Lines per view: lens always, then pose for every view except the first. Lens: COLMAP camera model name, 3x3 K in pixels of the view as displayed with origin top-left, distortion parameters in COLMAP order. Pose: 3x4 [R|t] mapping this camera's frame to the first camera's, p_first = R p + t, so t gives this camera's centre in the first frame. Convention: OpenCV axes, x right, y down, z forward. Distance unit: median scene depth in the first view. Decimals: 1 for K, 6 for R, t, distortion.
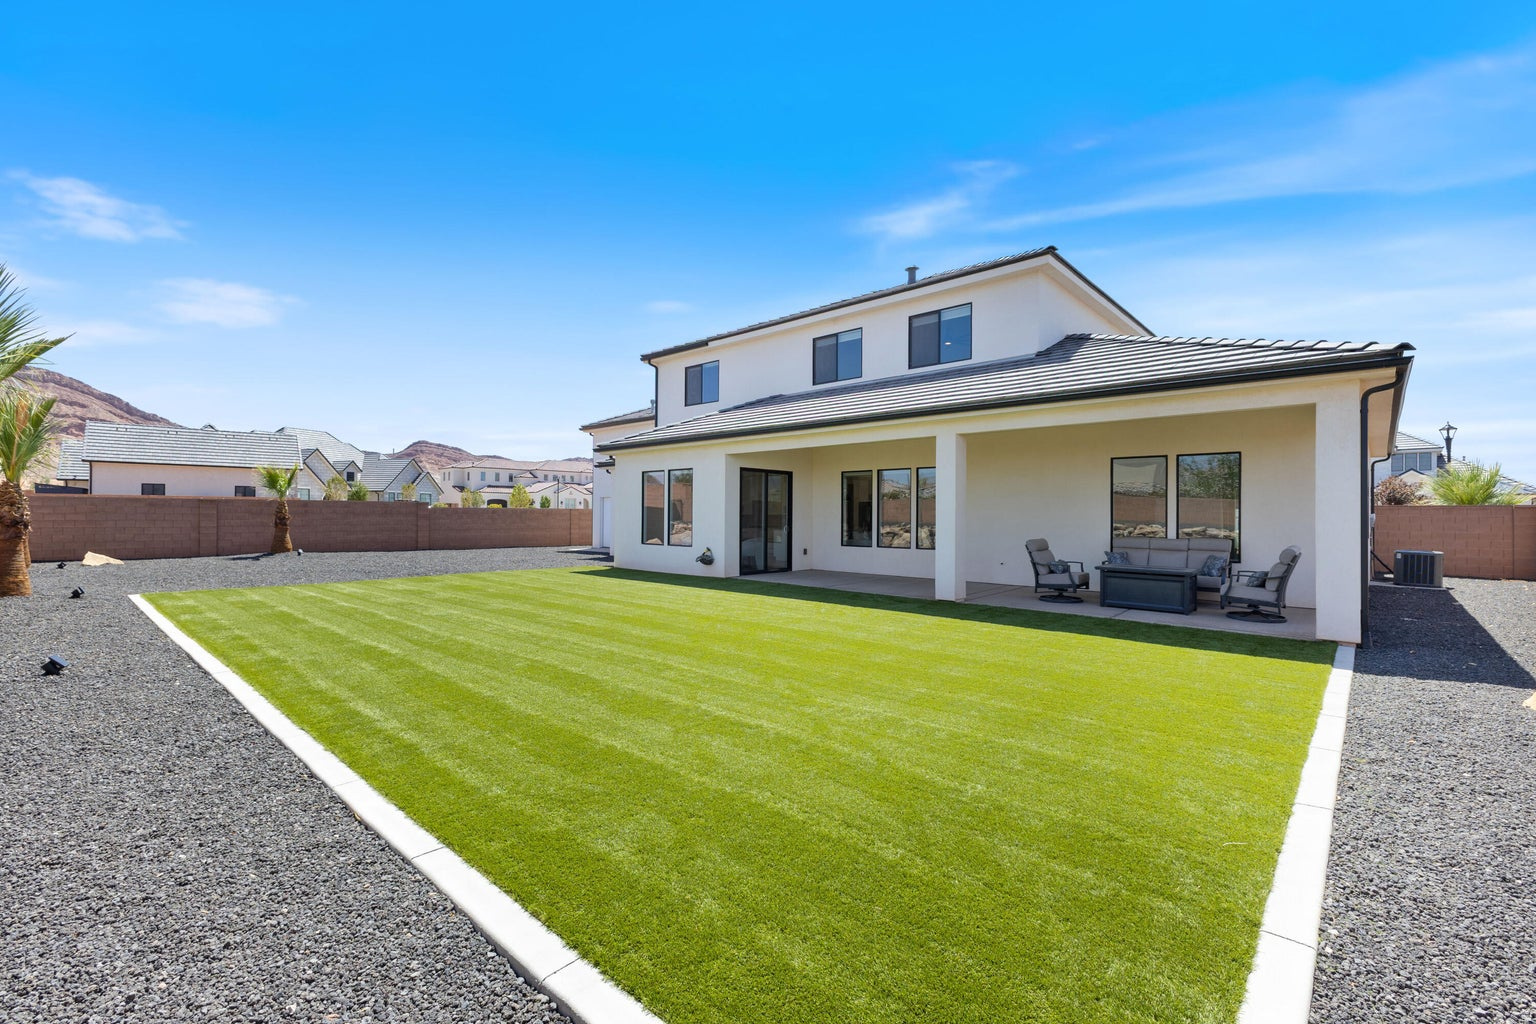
lens RADIAL K [[665.9, 0, 774.4], [0, 665.9, 511.2], [0, 0, 1]] dist [0.003703, -0.002903]
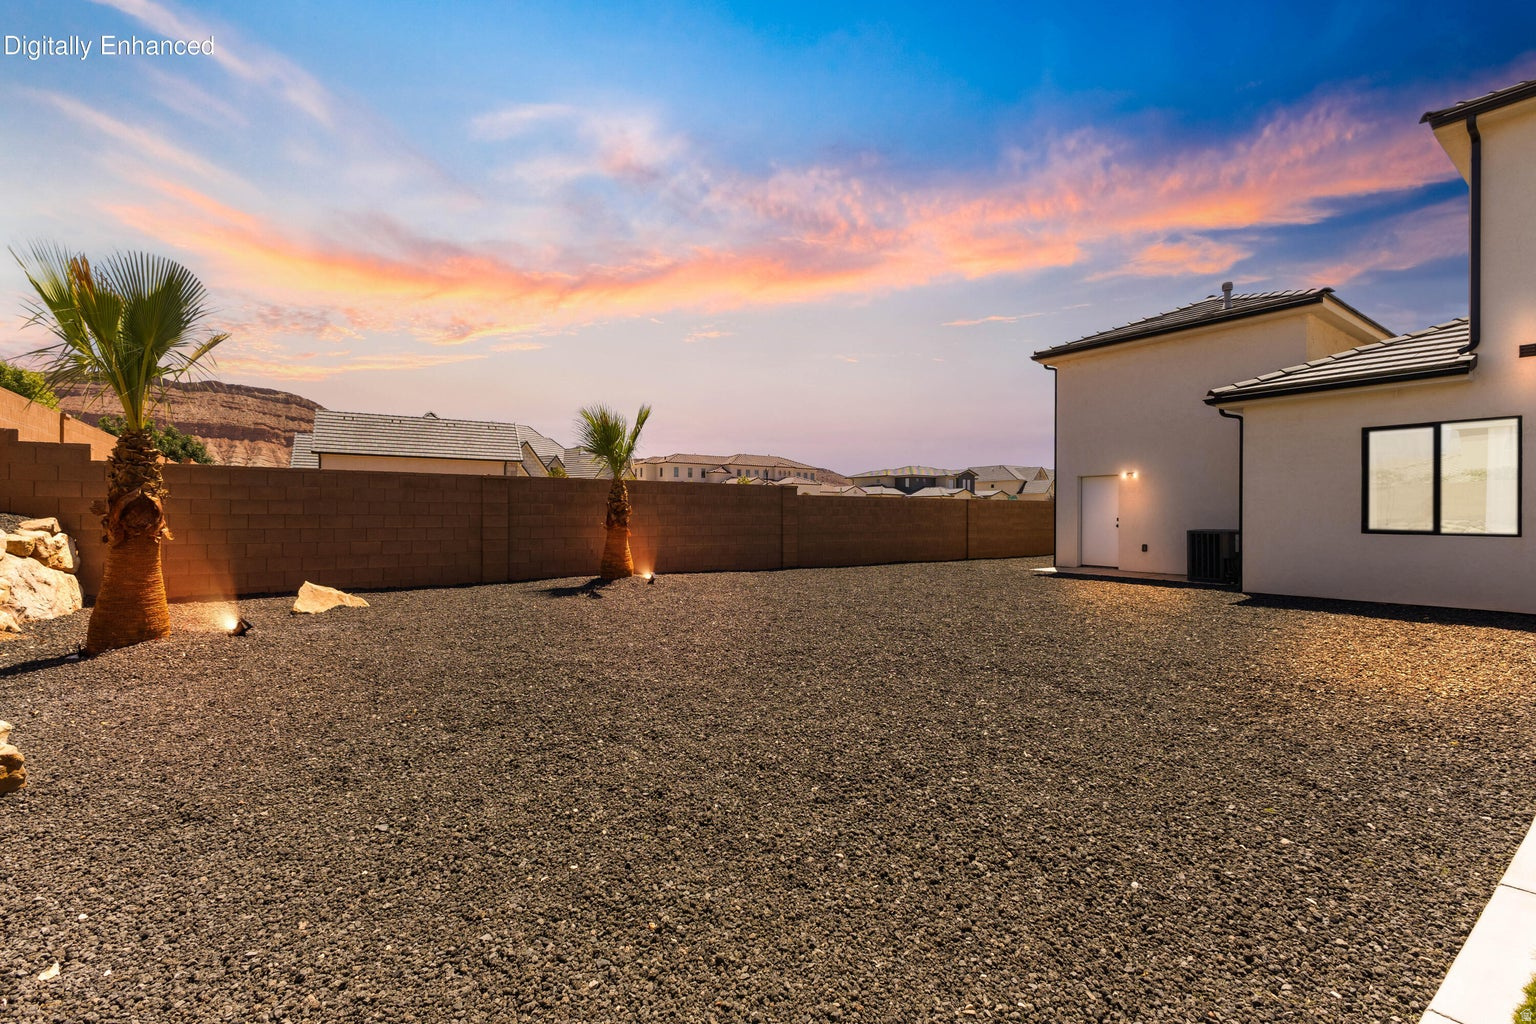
lens RADIAL K [[665.9, 0, 765.0], [0, 665.9, 513.1], [0, 0, 1]] dist [0.003703, -0.002903]
pose [[0.977581, -0.001652, -0.210552, -0.462730], [0.002244, 0.999994, 0.002573, 0.009243], [0.210547, -0.002987, 0.977579, 0.458718]]
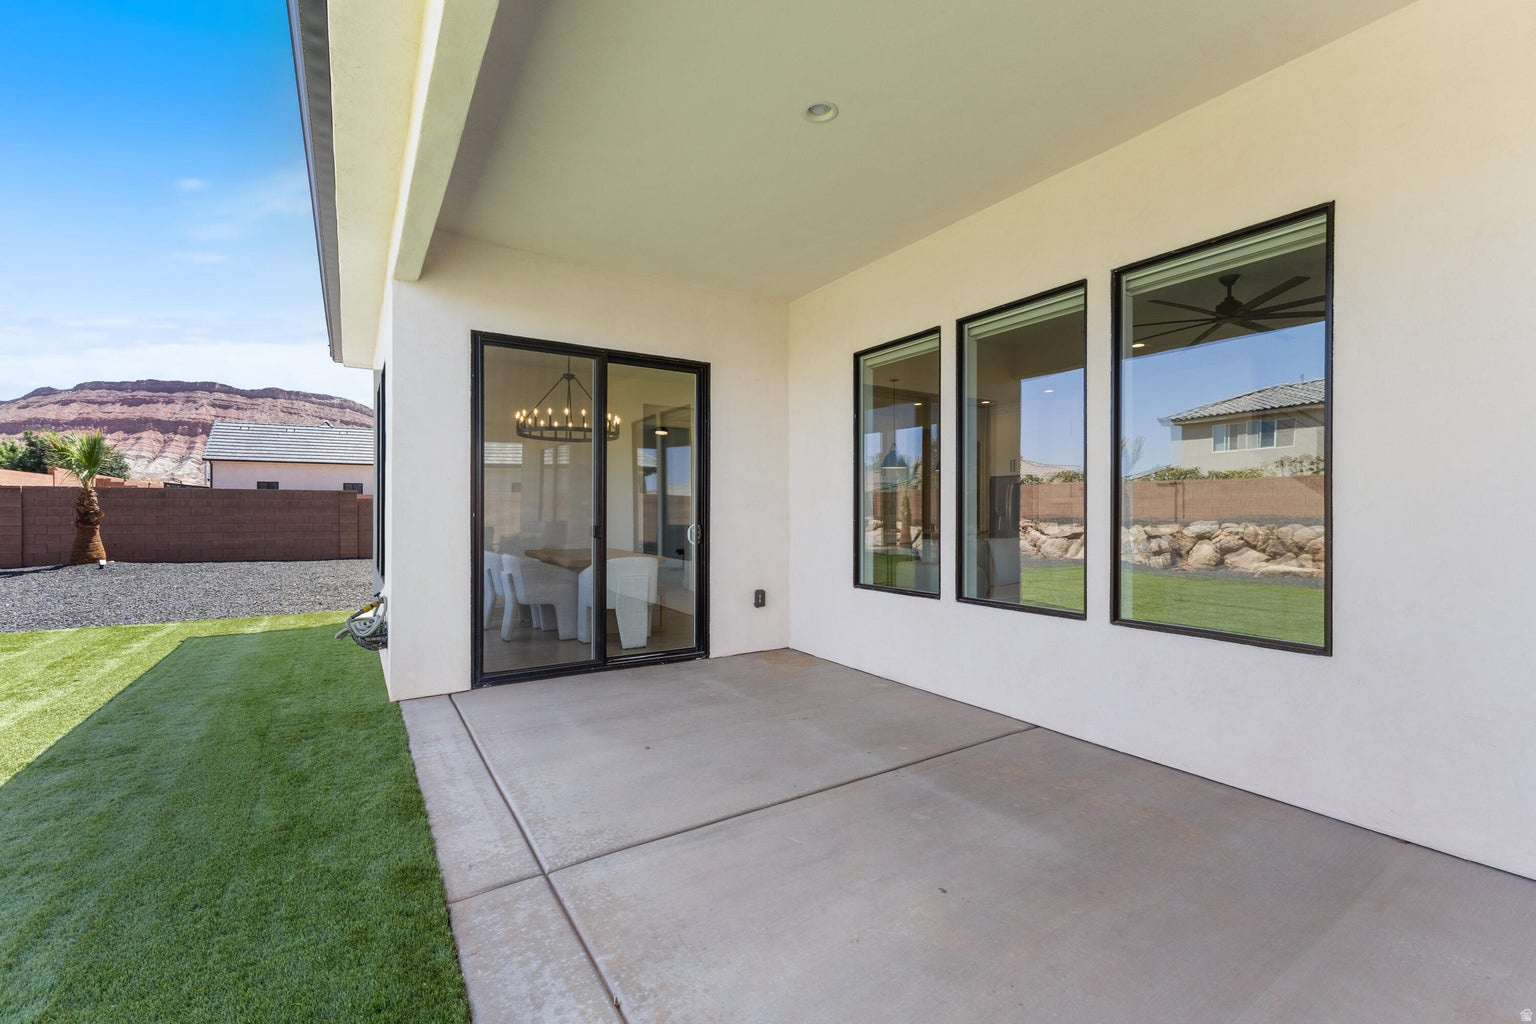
lens RADIAL K [[665.9, 0, 768.5], [0, 665.9, 515.8], [0, 0, 1]] dist [0.003703, -0.002903]
pose [[0.962759, -0.003874, -0.270335, 0.103528], [0.006515, 0.999939, 0.008871, 0.010399], [0.270284, -0.010302, 0.962725, 0.478473]]
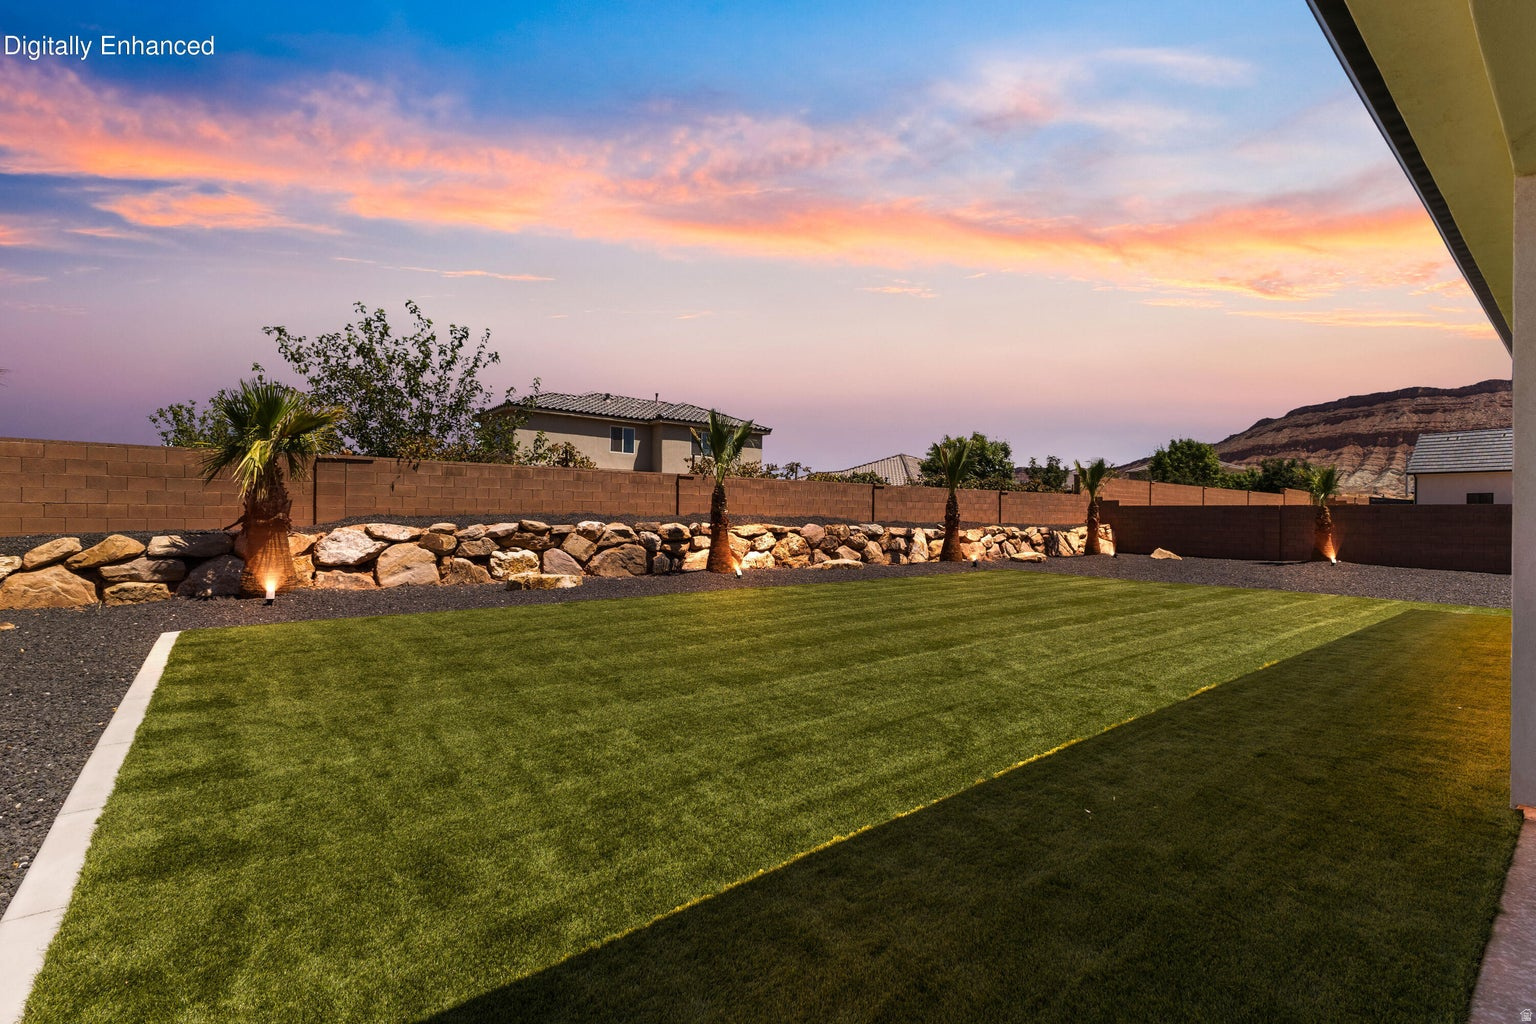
lens RADIAL K [[665.9, 0, 770.6], [0, 665.9, 512.8], [0, 0, 1]] dist [0.003703, -0.002903]
pose [[-0.164460, -0.013479, -0.986292, 0.276720], [-0.008370, 0.999890, -0.012269, 0.010940], [0.986348, 0.006237, -0.164555, 0.350893]]
